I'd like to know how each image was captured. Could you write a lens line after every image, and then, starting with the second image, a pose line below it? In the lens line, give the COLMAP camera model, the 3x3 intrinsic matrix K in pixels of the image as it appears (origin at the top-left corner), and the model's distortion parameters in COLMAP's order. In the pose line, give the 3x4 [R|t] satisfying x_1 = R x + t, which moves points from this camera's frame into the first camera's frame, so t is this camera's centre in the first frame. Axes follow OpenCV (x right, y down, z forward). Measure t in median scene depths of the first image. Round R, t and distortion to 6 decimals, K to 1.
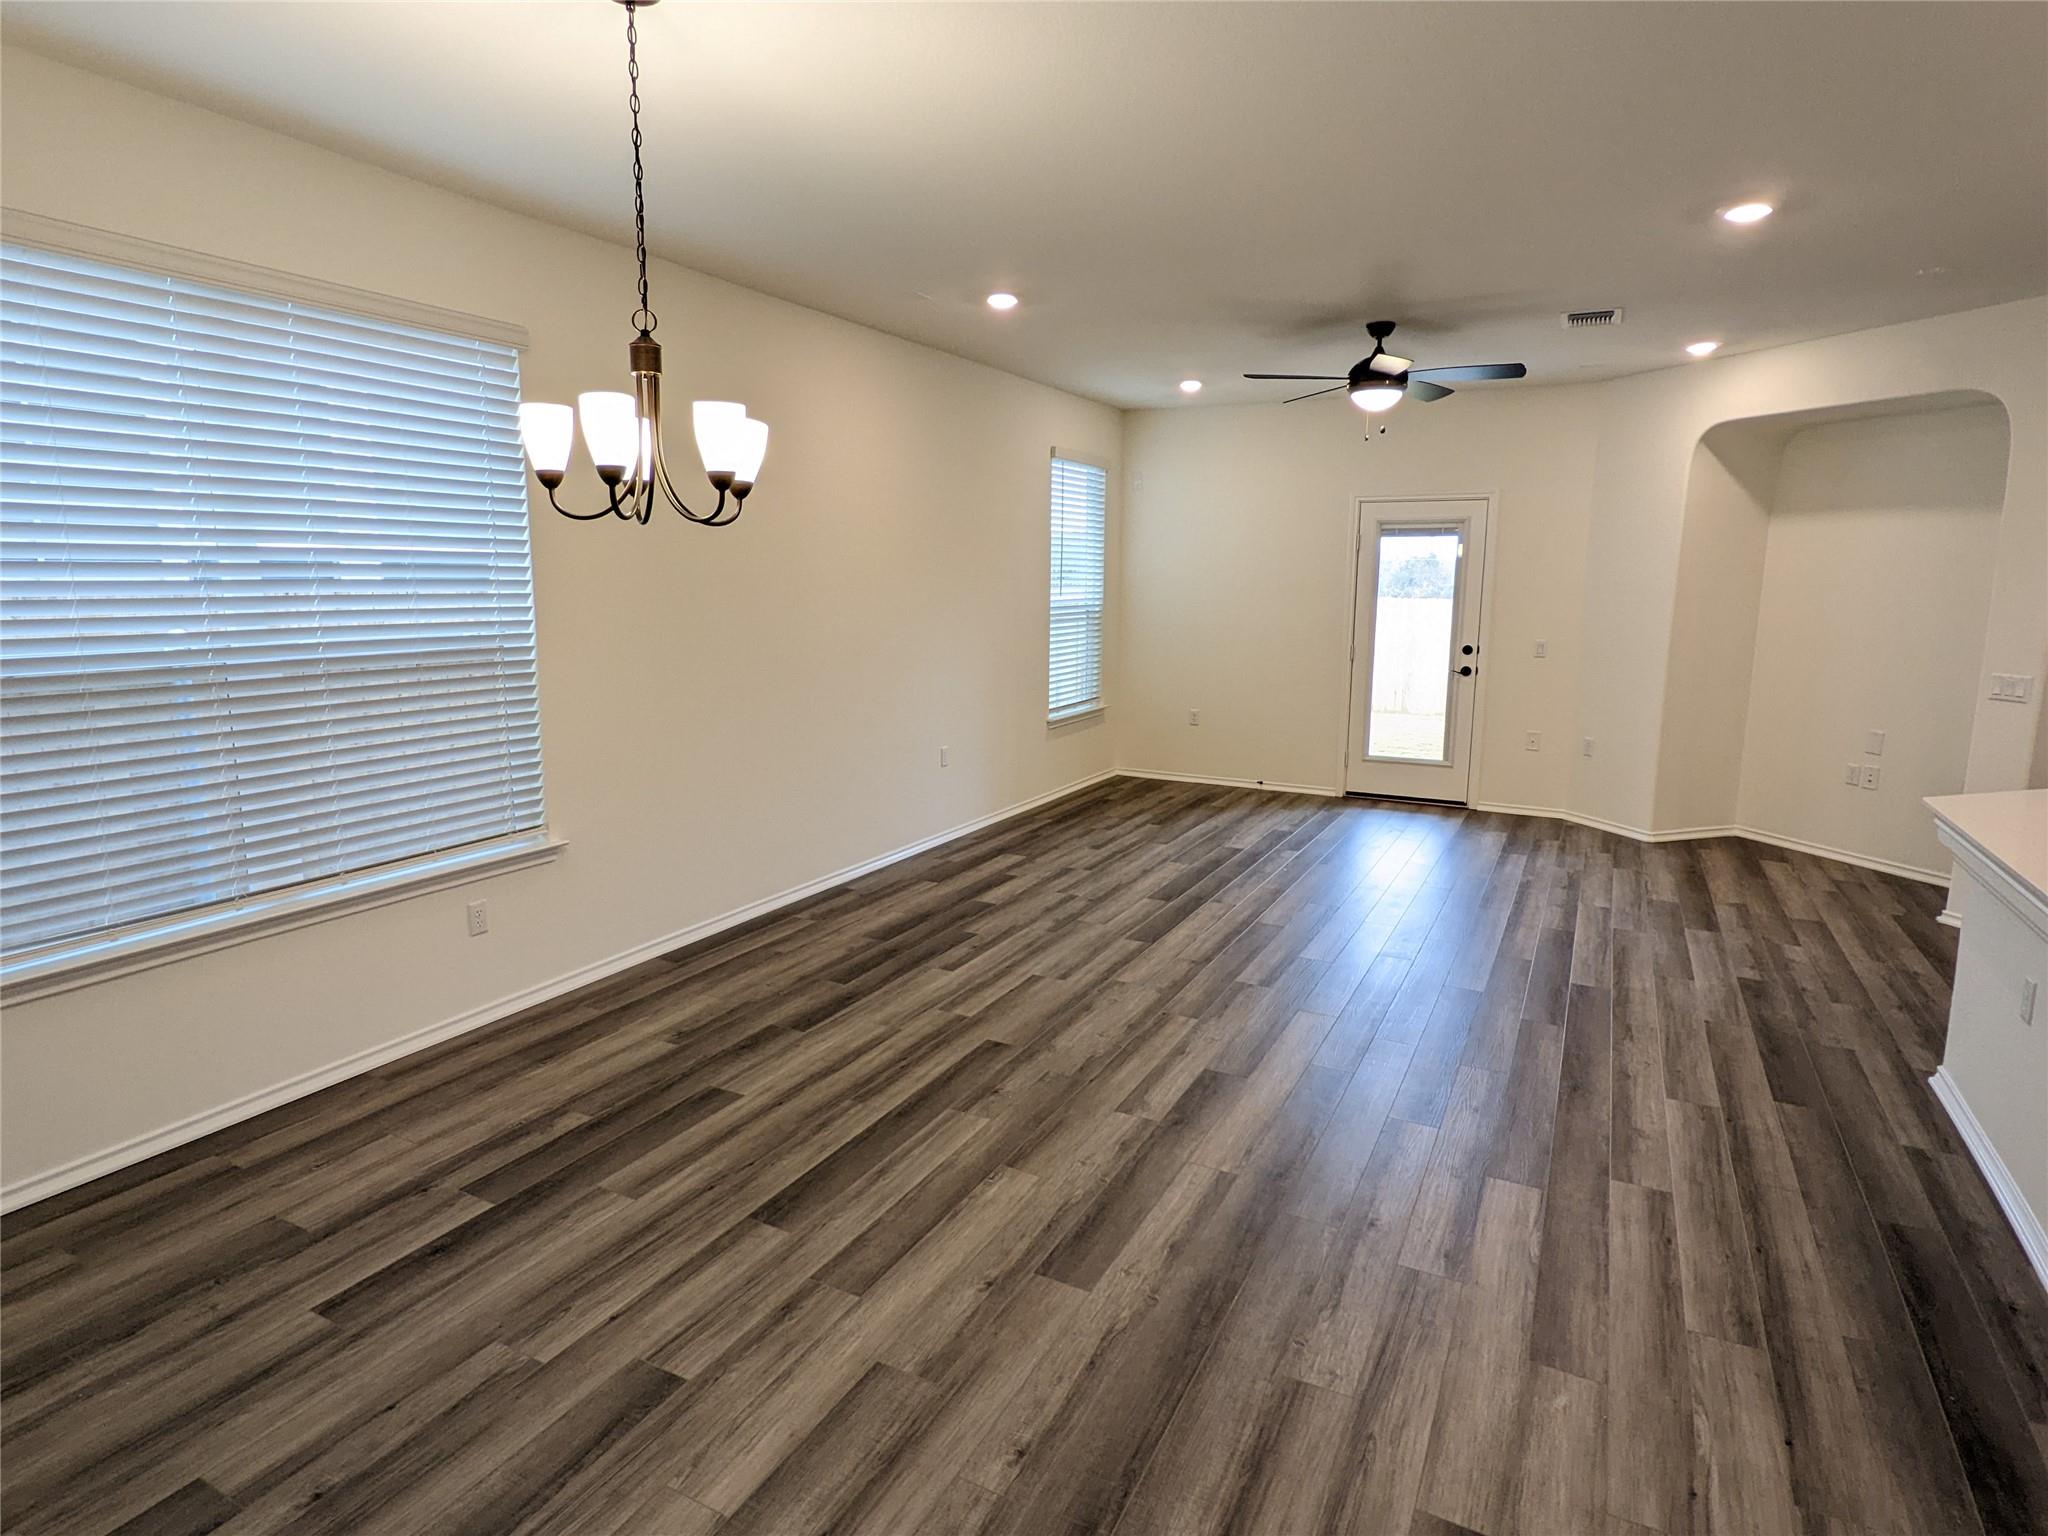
lens RADIAL K [[1126.8, 0, 1018.0], [0, 1126.8, 761.1], [0, 0, 1]] dist [0.011706, -0.011703]
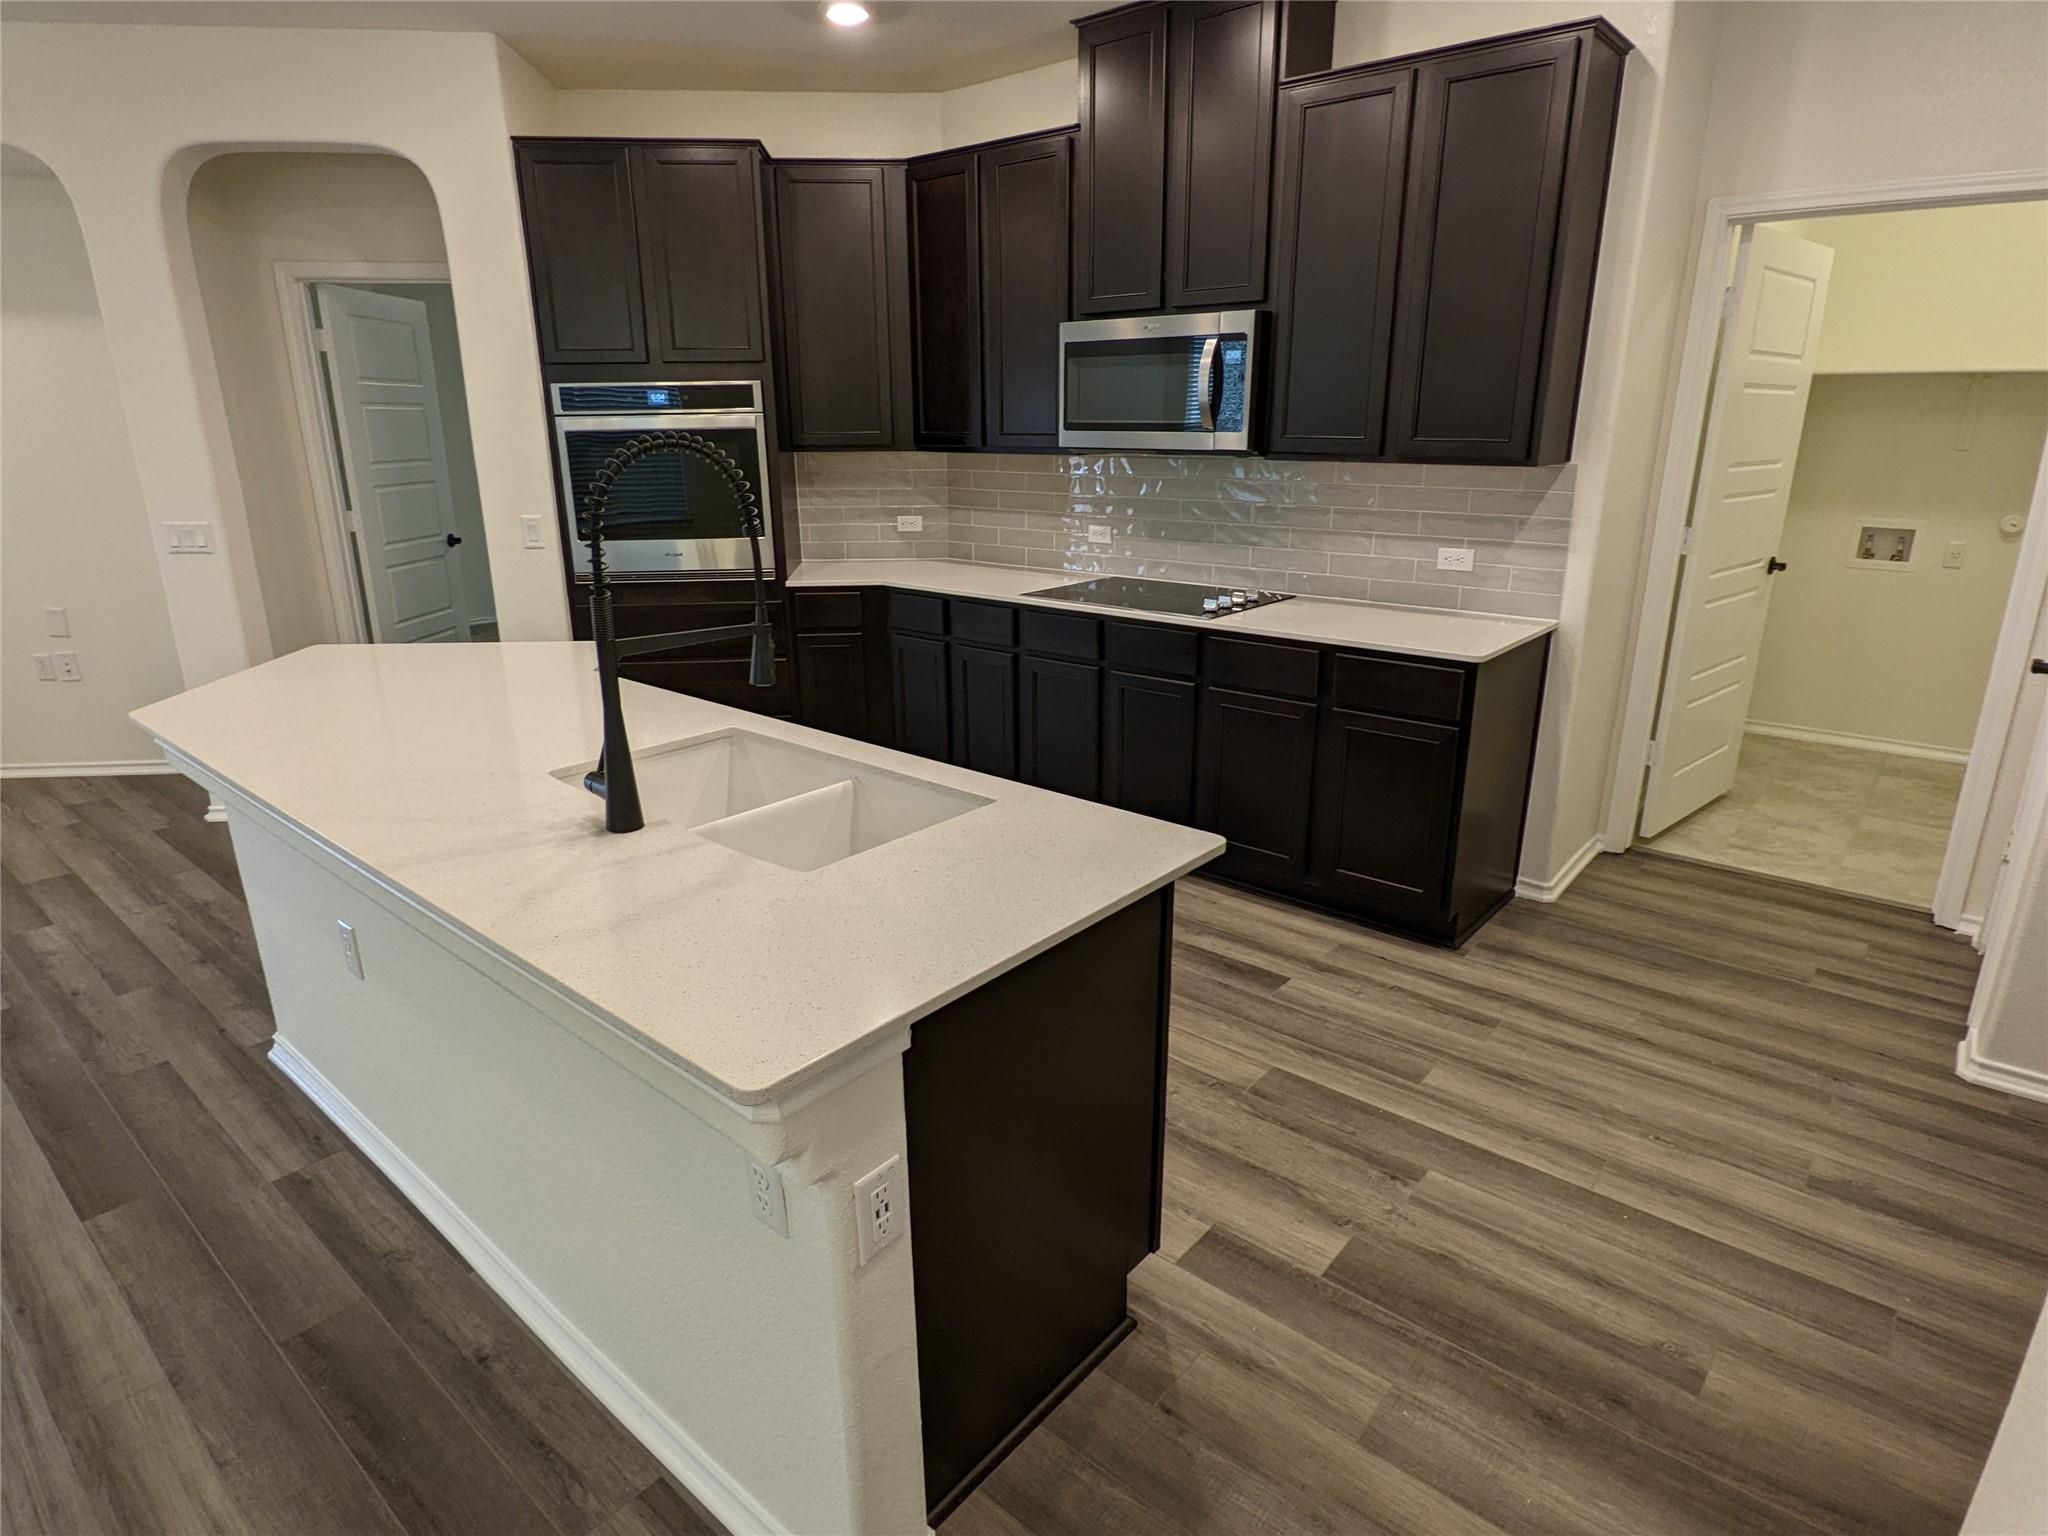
lens RADIAL K [[1126.8, 0, 1017.3], [0, 1126.8, 764.3], [0, 0, 1]] dist [0.011706, -0.011703]
pose [[0.222211, -0.294486, 0.929462, 0.207865], [0.165153, 0.950889, 0.261790, -0.024763], [-0.960909, 0.095331, 0.259934, 0.228509]]
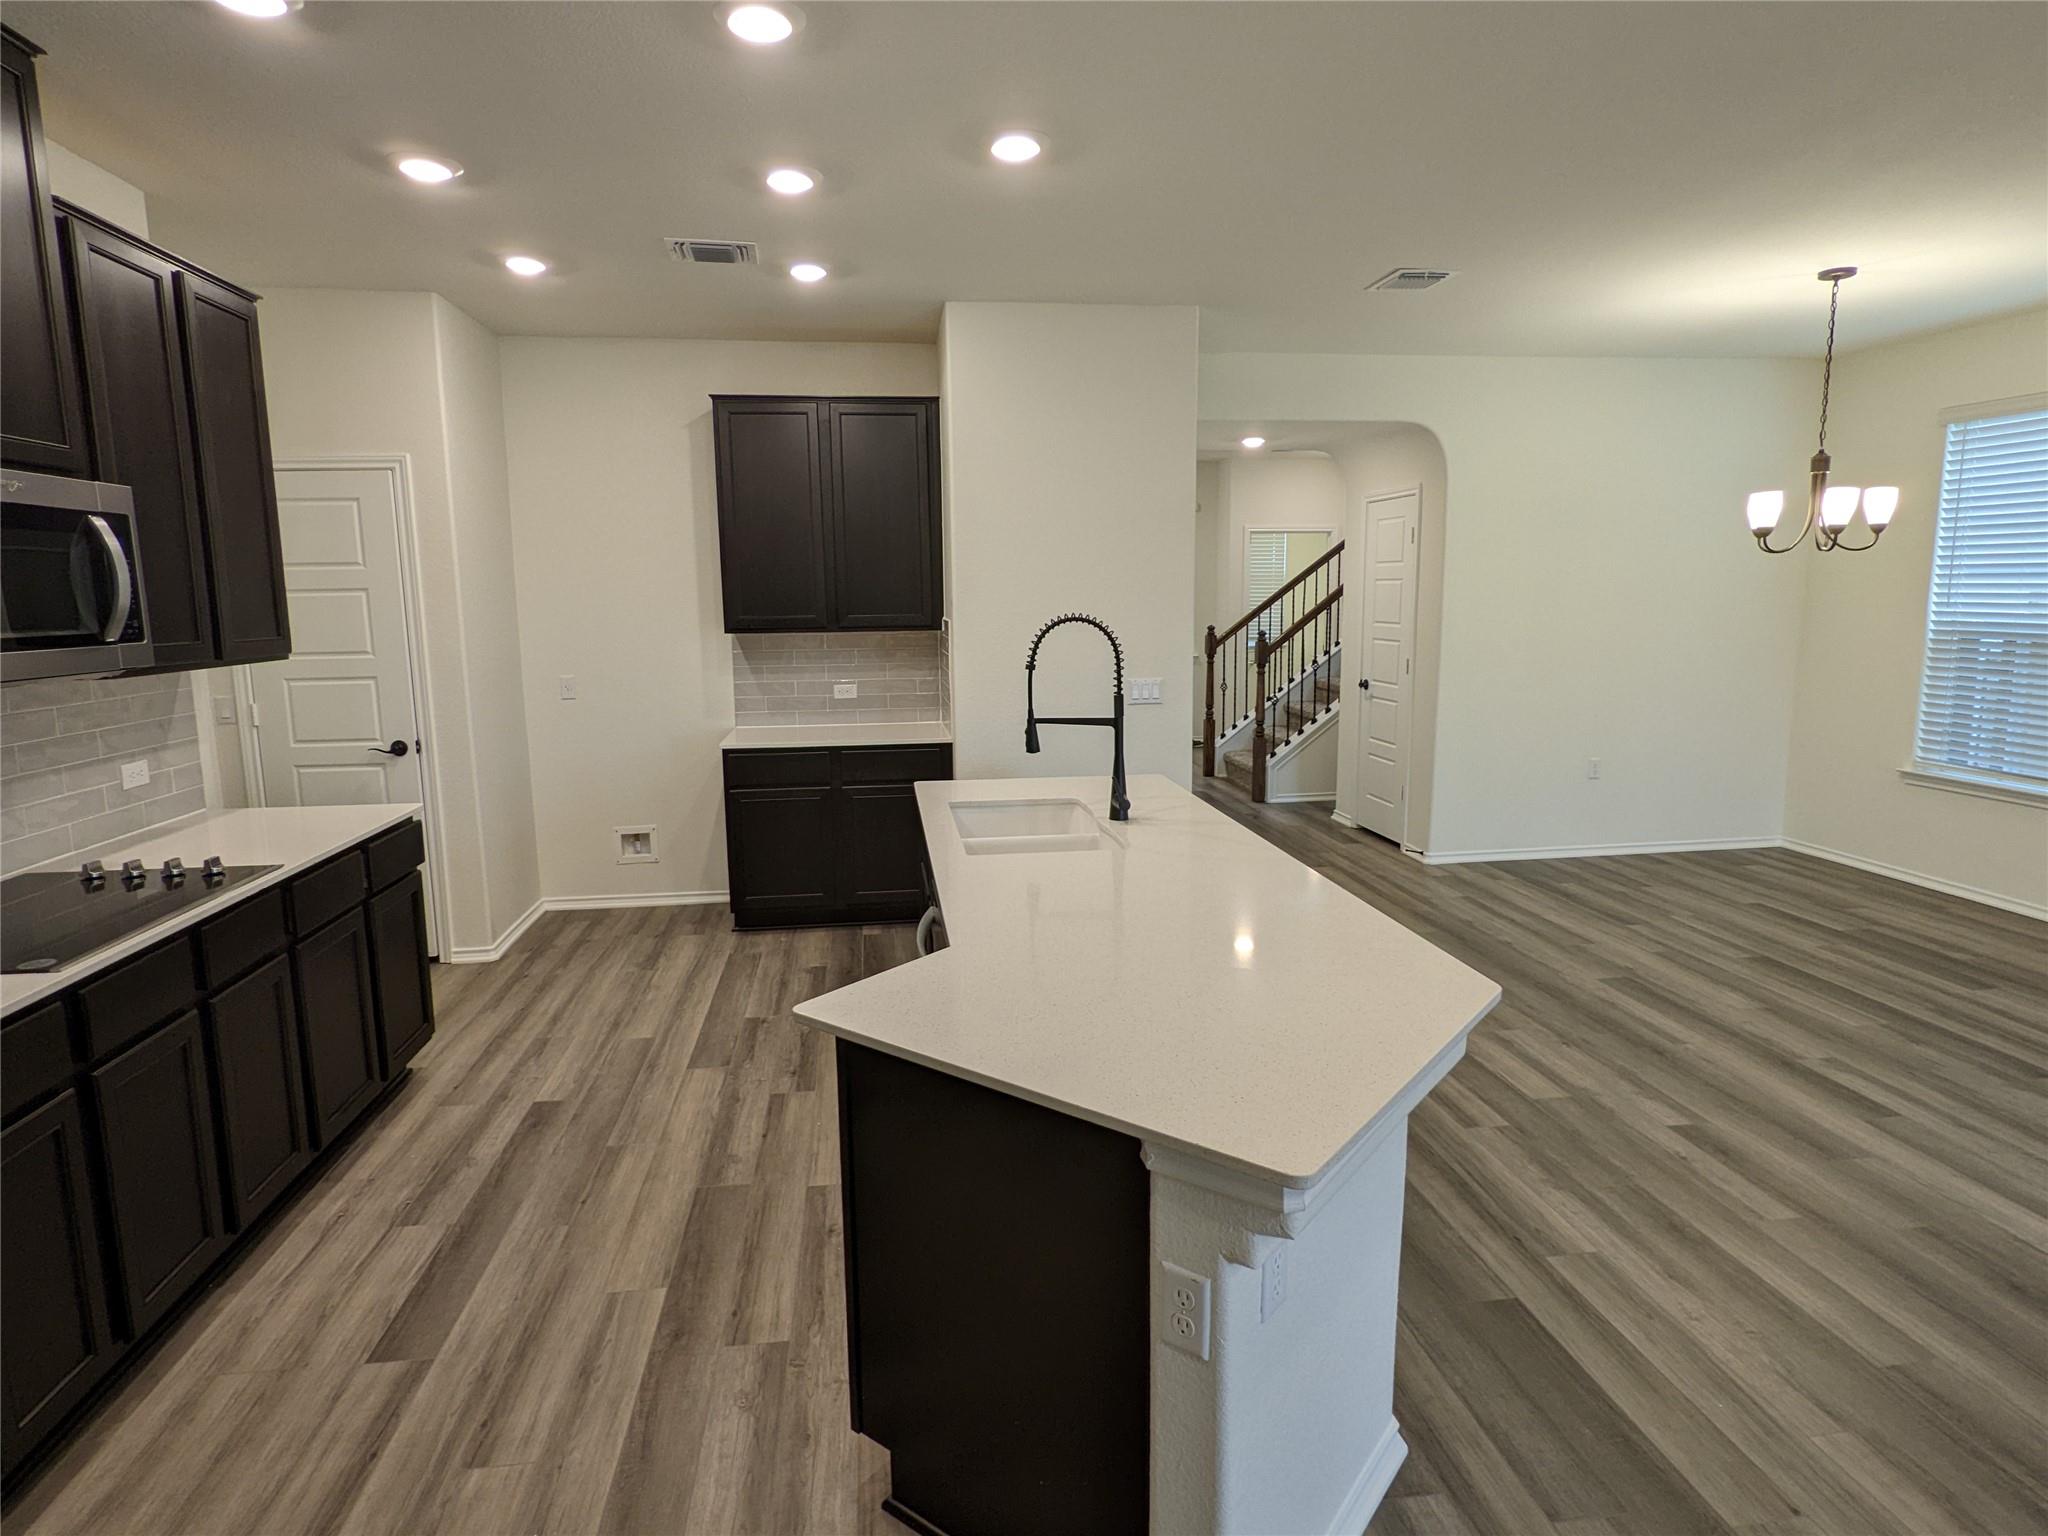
lens RADIAL K [[1126.8, 0, 1016.3], [0, 1126.8, 756.4], [0, 0, 1]] dist [0.011706, -0.011703]
pose [[-0.816870, 0.088040, -0.570063, 1.044407], [-0.087866, 0.957758, 0.273823, -0.162108], [0.570090, 0.273767, -0.774628, 1.019084]]
